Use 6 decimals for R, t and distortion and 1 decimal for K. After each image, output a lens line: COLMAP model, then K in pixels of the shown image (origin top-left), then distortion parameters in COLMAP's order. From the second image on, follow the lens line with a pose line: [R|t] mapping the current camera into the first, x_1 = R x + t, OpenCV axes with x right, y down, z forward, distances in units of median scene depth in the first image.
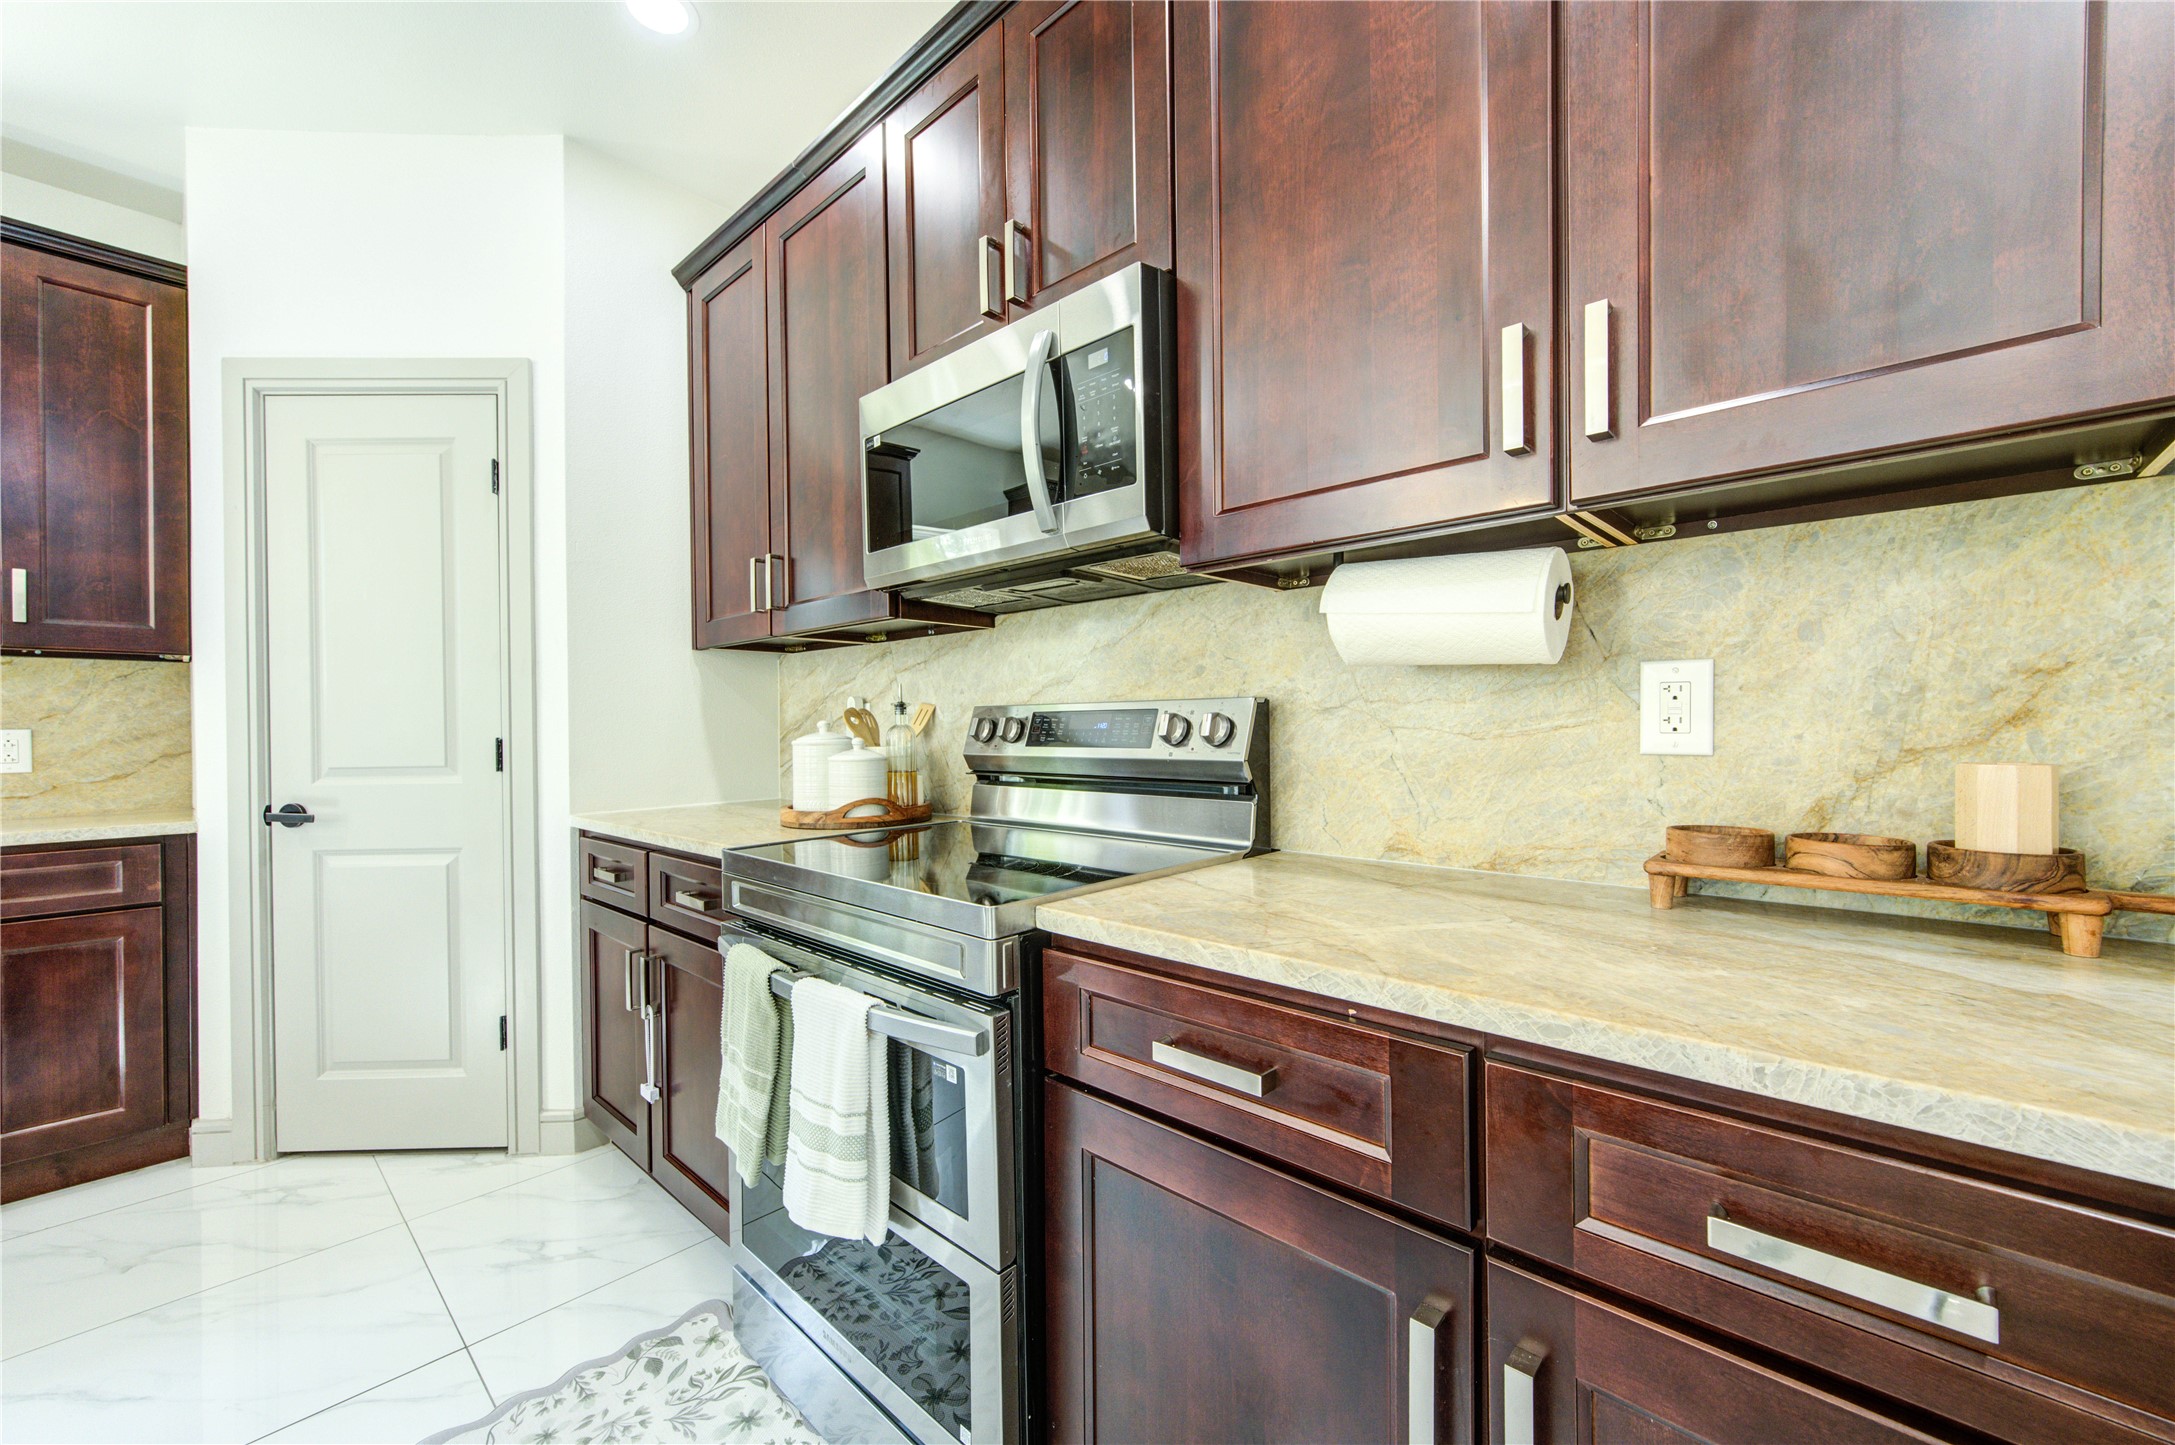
lens RADIAL K [[868.7, 0, 1065.7], [0, 868.7, 728.8], [0, 0, 1]] dist [-0.002313, -0.000256]
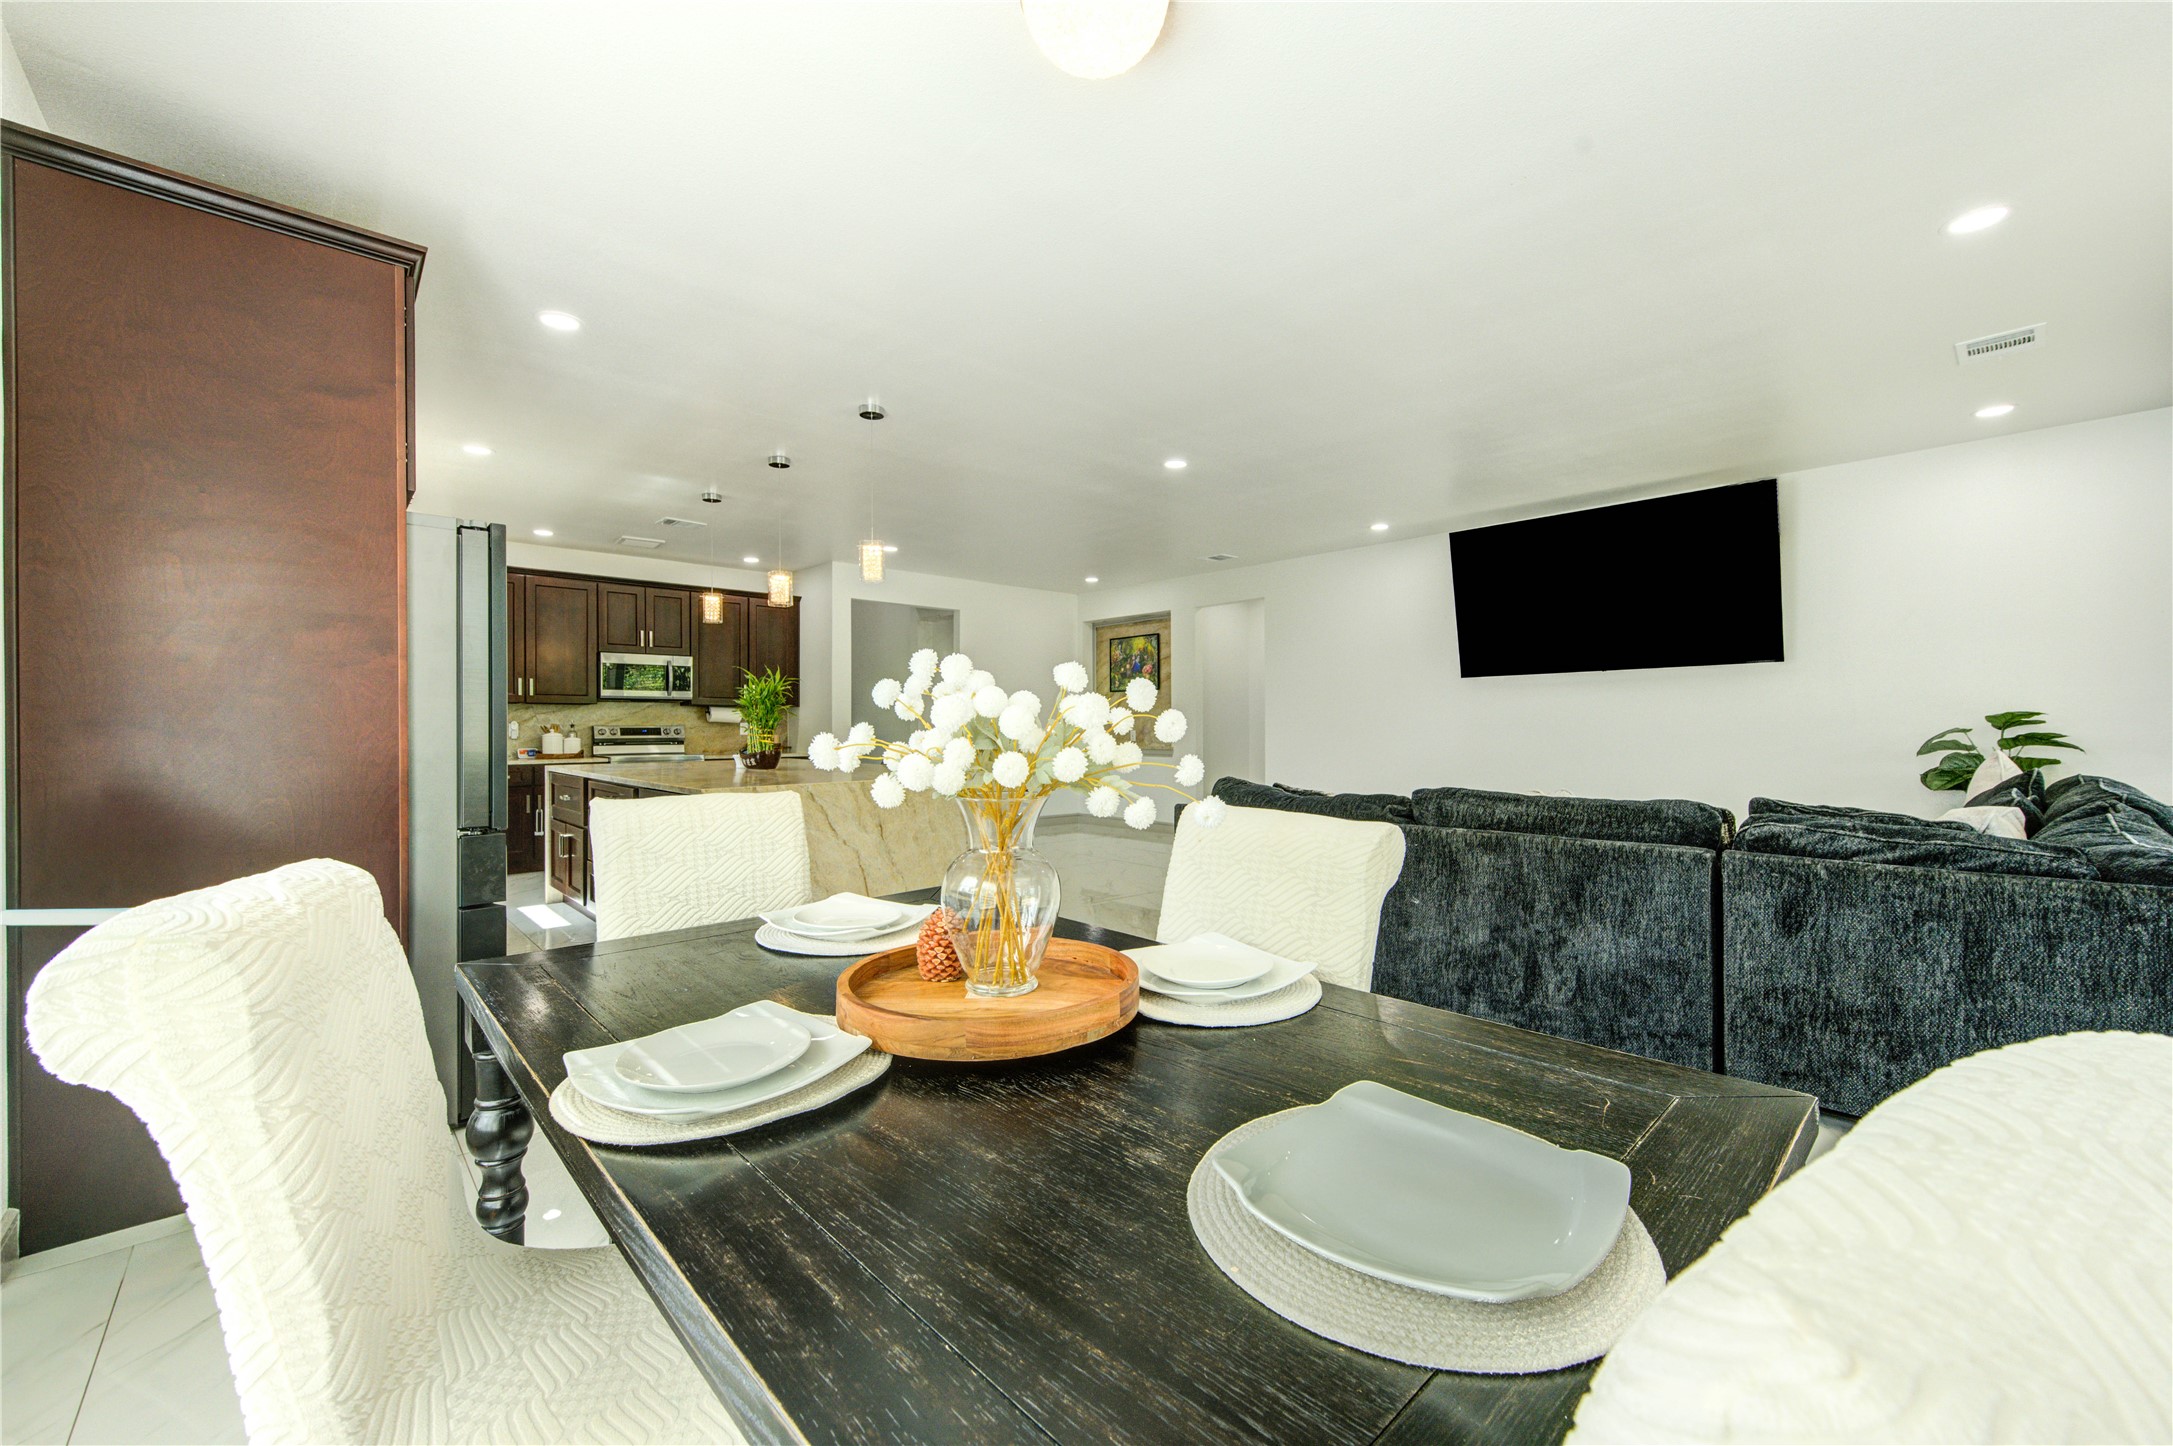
lens RADIAL K [[845.9, 0, 1092.8], [0, 845.9, 732.0], [0, 0, 1]] dist [0.002196, 0.000077]
pose [[0.071055, 0.003740, 0.997465, -4.864444], [0.005663, 0.999975, -0.004152, 0.039029], [-0.997456, 0.005944, 0.071032, -1.945078]]
